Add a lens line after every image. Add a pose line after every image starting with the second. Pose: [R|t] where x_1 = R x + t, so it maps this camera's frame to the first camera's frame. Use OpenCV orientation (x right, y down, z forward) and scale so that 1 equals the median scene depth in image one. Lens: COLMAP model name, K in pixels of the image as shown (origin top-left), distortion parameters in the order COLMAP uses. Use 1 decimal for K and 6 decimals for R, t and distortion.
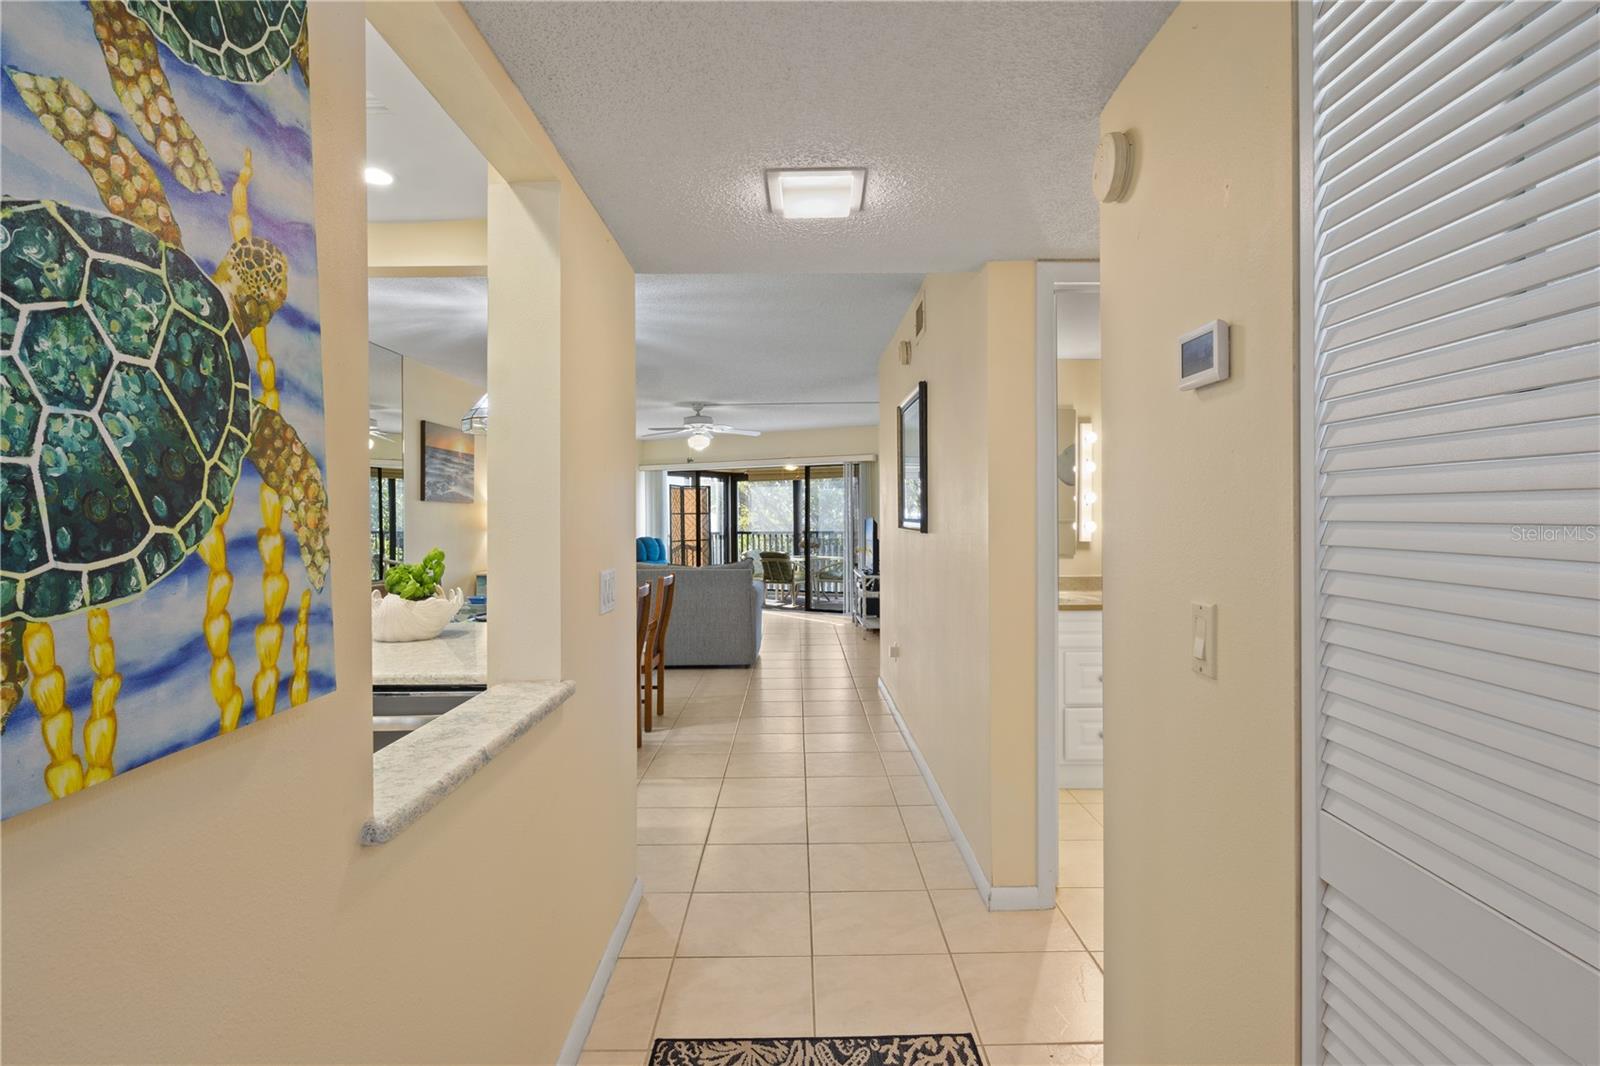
lens RADIAL K [[807.6, 0, 794.5], [0, 807.6, 520.7], [0, 0, 1]] dist [-0.004373, 0.000605]
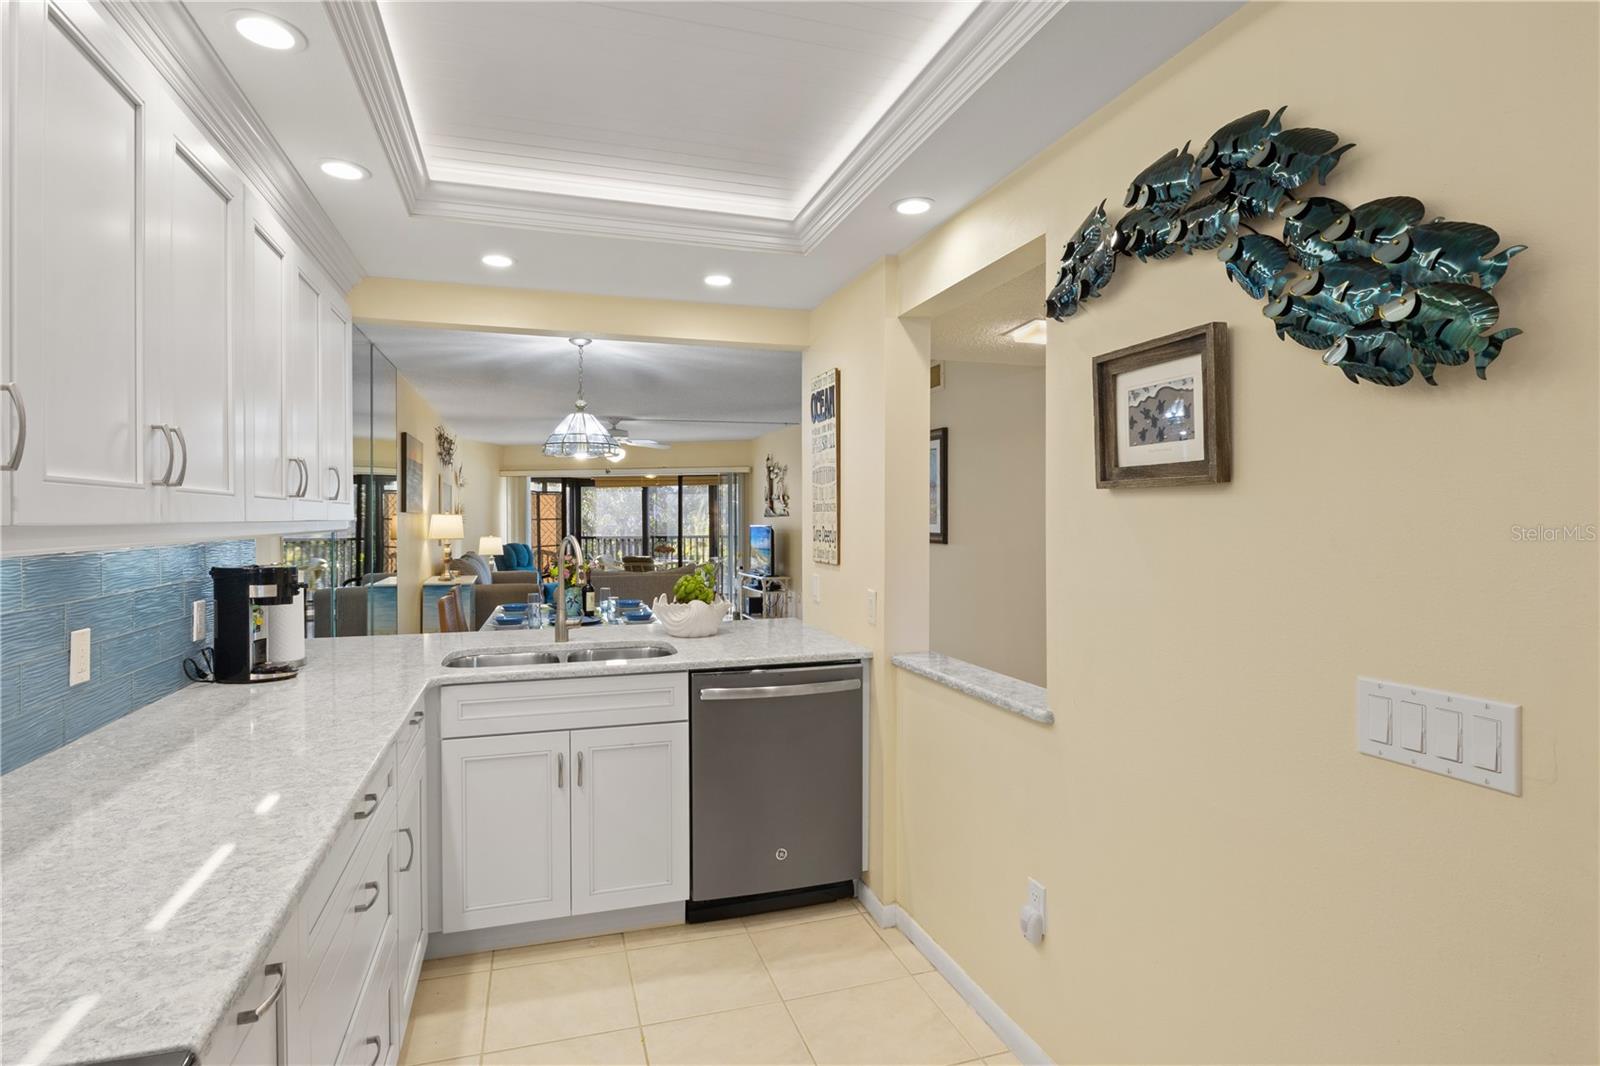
lens RADIAL K [[807.6, 0, 794.5], [0, 807.6, 520.7], [0, 0, 1]] dist [-0.004373, 0.000605]
pose [[0.950912, 0.000317, 0.309462, -0.158694], [-0.000145, 1.000000, -0.000578, -0.006998], [-0.309462, 0.000505, 0.950912, -0.054734]]
